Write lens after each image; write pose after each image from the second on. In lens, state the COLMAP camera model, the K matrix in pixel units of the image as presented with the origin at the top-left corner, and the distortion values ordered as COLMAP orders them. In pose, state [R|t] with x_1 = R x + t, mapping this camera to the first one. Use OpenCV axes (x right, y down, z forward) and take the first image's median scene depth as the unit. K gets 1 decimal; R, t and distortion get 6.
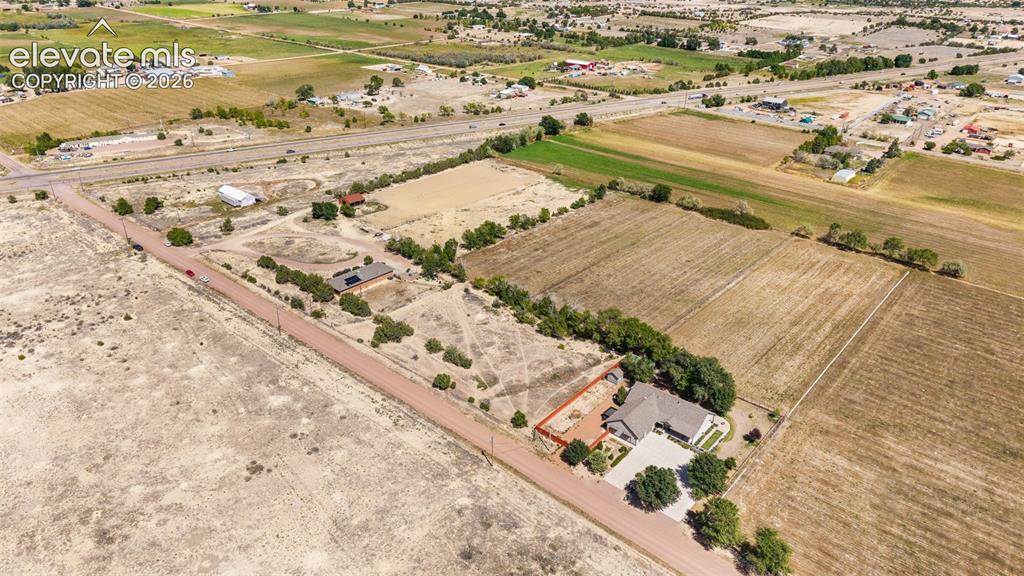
lens RADIAL K [[681.0, 0, 512.0], [0, 681.0, 288.0], [0, 0, 1]] dist [0.026455, -0.026673]
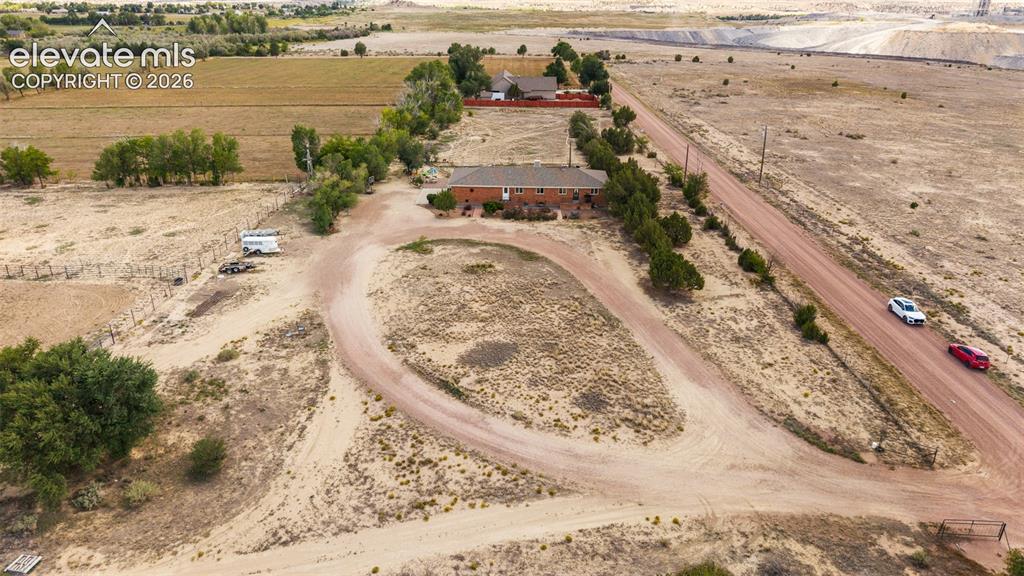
lens RADIAL K [[681.0, 0, 512.0], [0, 681.0, 288.0], [0, 0, 1]] dist [0.026455, -0.026673]
pose [[-0.645383, -0.322588, 0.692400, -0.485375], [0.327665, 0.701903, 0.632430, -0.220999], [-0.690012, 0.635035, -0.347295, 1.089057]]
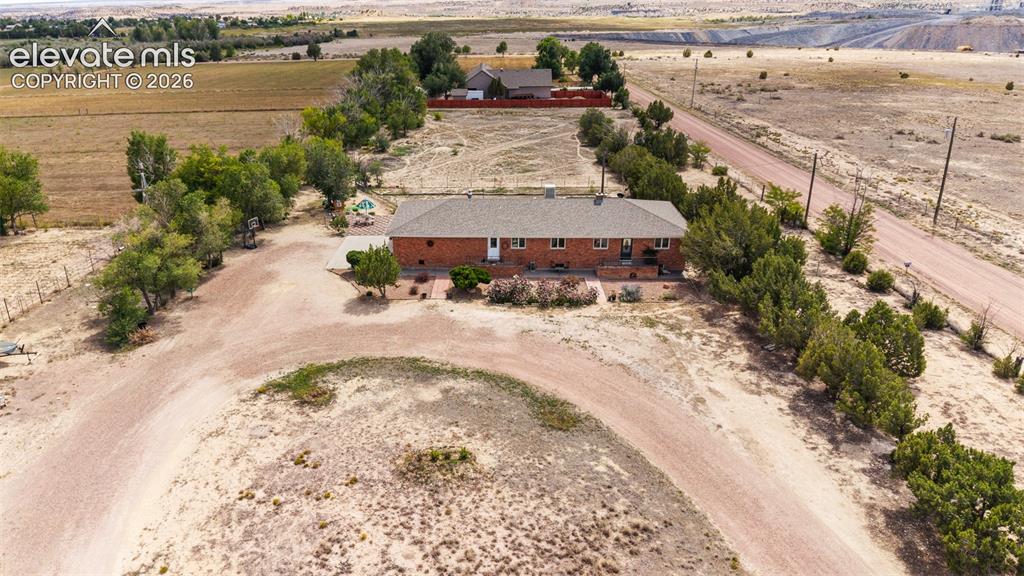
lens RADIAL K [[708.5, 0, 459.6], [0, 708.5, 285.4], [0, 0, 1]] dist [0.016229, -0.003647]
pose [[-0.618034, -0.296745, 0.727994, -0.356150], [0.358281, 0.717947, 0.596814, -0.142072], [-0.699763, 0.629678, -0.337397, 1.012595]]
